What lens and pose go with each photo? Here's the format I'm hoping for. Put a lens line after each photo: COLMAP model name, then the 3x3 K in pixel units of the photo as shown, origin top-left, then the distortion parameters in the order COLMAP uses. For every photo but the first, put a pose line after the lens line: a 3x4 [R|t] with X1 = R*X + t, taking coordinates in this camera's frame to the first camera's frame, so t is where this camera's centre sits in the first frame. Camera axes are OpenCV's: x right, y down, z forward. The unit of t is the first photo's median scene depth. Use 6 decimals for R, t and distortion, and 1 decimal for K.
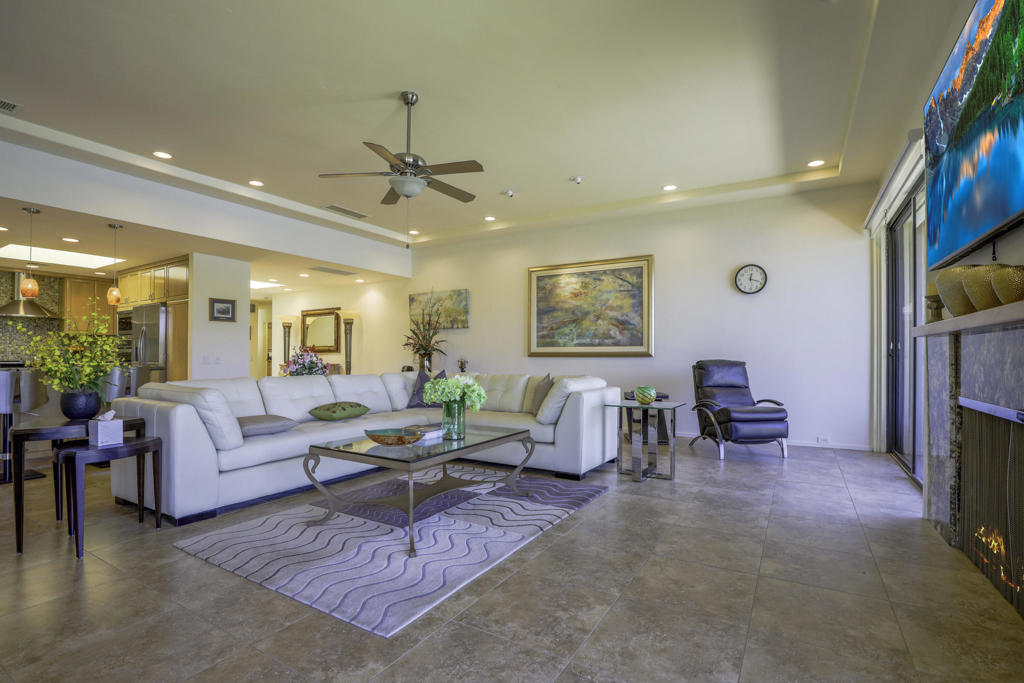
lens RADIAL K [[475.9, 0, 515.9], [0, 475.9, 352.1], [0, 0, 1]] dist [-0.032299, 0.006416]
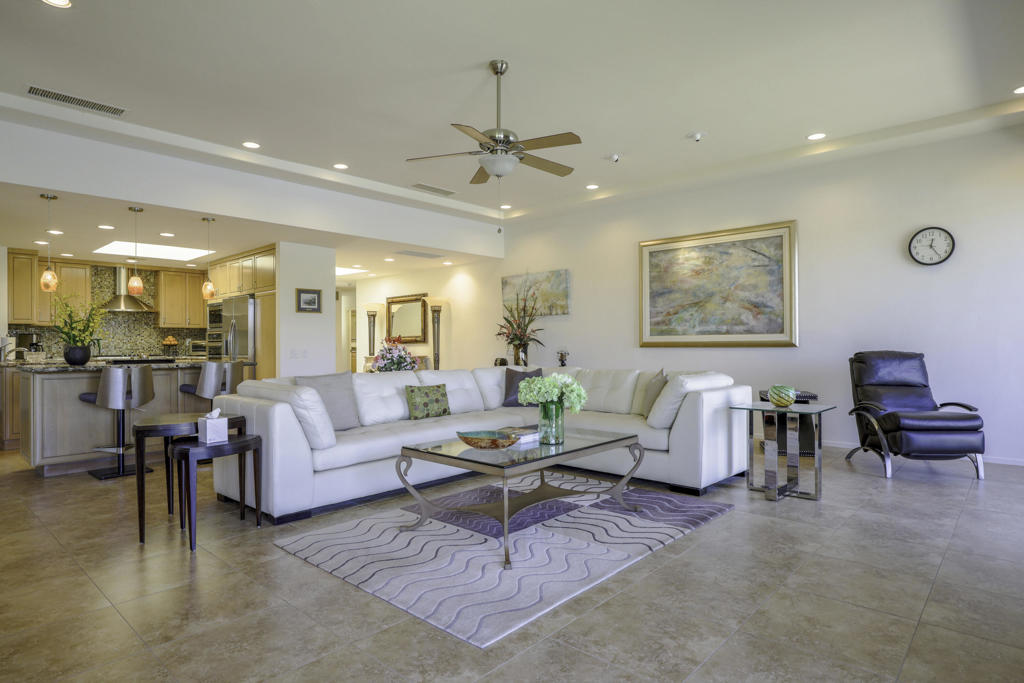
lens RADIAL K [[566.4, 0, 513.5], [0, 566.4, 337.5], [0, 0, 1]] dist [-0.008531, 0.000159]
pose [[0.979739, -0.010725, -0.199991, 0.011672], [0.010501, 0.999942, -0.002183, -0.012378], [0.200003, 0.000039, 0.979795, -0.050864]]
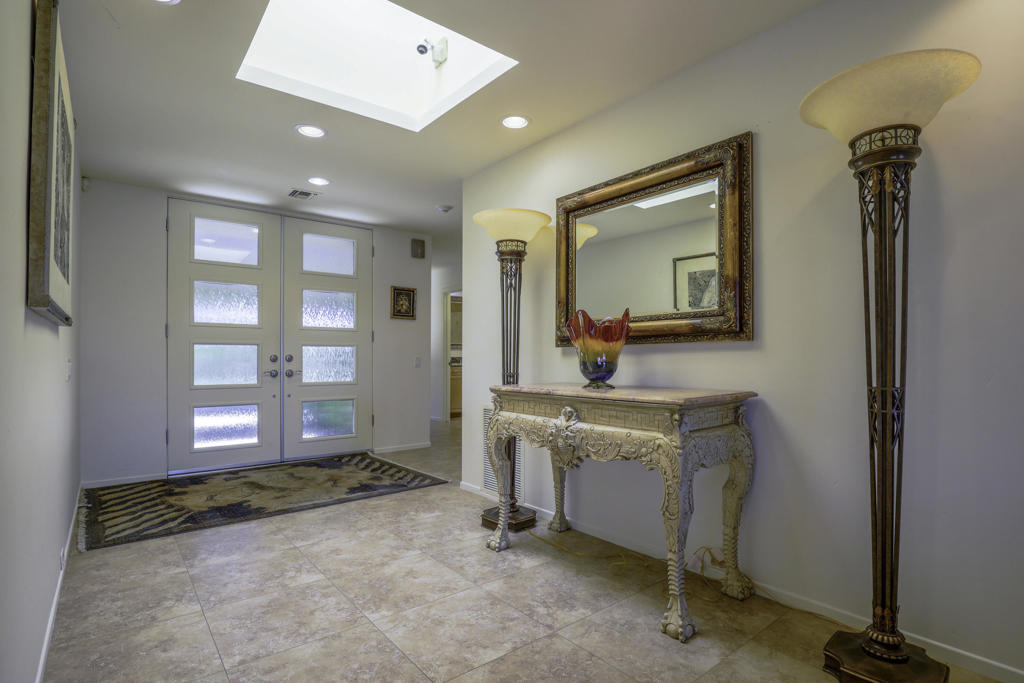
lens RADIAL K [[499.7, 0, 518.4], [0, 499.7, 349.8], [0, 0, 1]] dist [-0.029971, 0.005801]
pose [[0.937237, -0.005860, -0.348643, -0.825104], [0.004698, 0.999980, -0.004179, 0.012029], [0.348660, 0.002279, 0.937246, 1.579298]]
